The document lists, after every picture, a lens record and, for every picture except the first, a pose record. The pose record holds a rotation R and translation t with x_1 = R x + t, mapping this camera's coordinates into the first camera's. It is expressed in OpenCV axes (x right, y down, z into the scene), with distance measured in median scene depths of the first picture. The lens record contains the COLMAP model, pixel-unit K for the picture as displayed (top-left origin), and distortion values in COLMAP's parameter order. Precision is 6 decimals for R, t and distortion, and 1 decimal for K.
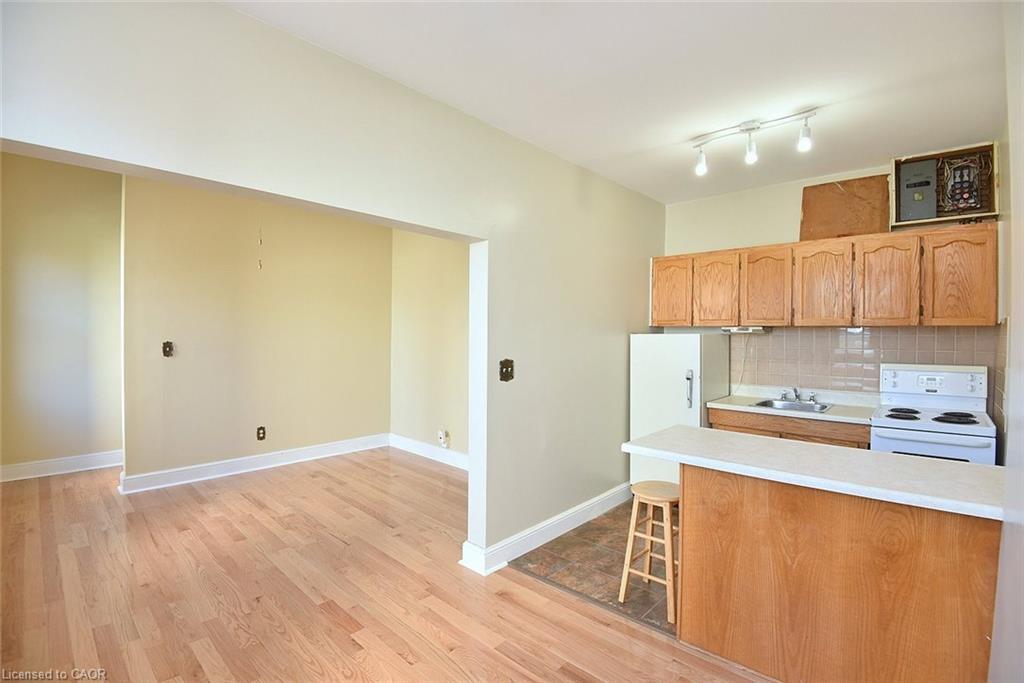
lens RADIAL K [[480.1, 0, 512.0], [0, 480.1, 341.5], [0, 0, 1]] dist [-0.000782, -0.025684]
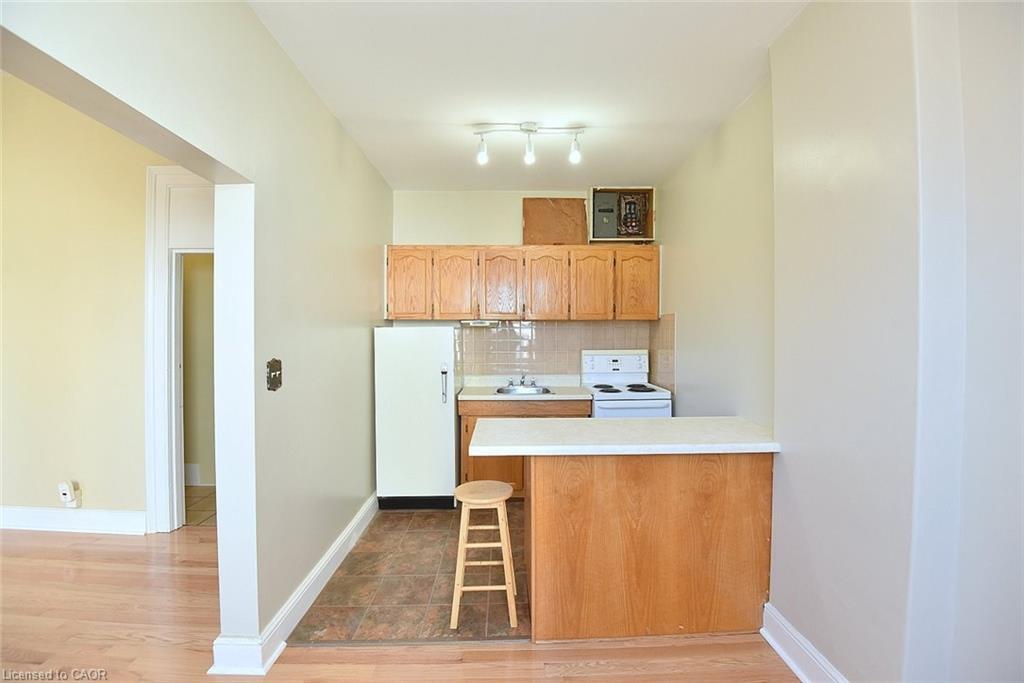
lens RADIAL K [[480.1, 0, 512.0], [0, 480.1, 341.5], [0, 0, 1]] dist [-0.000782, -0.025684]
pose [[0.715194, -0.016986, 0.698720, -0.253655], [0.018646, 0.999813, 0.005219, 0.013882], [-0.698678, 0.009296, 0.715376, 0.250069]]
